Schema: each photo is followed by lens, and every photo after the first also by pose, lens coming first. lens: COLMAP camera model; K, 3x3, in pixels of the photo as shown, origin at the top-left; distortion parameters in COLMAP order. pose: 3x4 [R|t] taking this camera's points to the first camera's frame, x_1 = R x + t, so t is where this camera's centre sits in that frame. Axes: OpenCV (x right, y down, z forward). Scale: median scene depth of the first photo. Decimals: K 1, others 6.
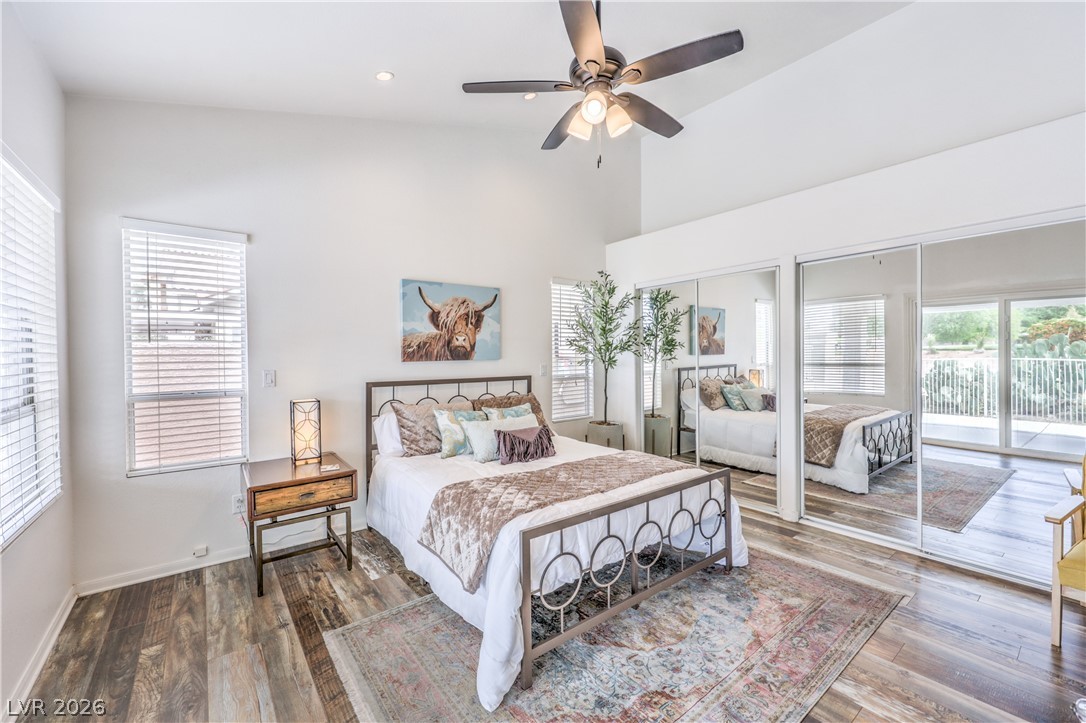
lens RADIAL K [[449.0, 0, 538.6], [0, 449.0, 357.8], [0, 0, 1]] dist [0.000668, -0.000042]
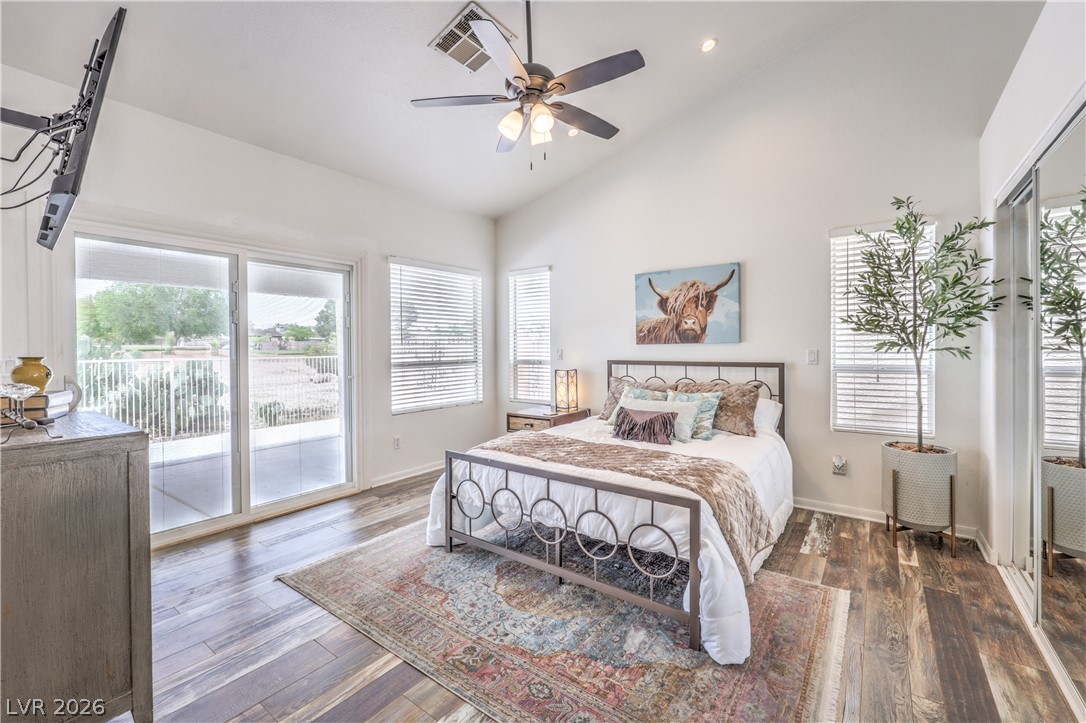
lens RADIAL K [[449.0, 0, 543.6], [0, 449.0, 352.4], [0, 0, 1]] dist [0.000668, -0.000042]
pose [[0.258894, 0.018379, -0.965731, 0.736320], [-0.002889, 0.999829, 0.018253, 0.008787], [0.965901, -0.001935, 0.258903, 0.437949]]
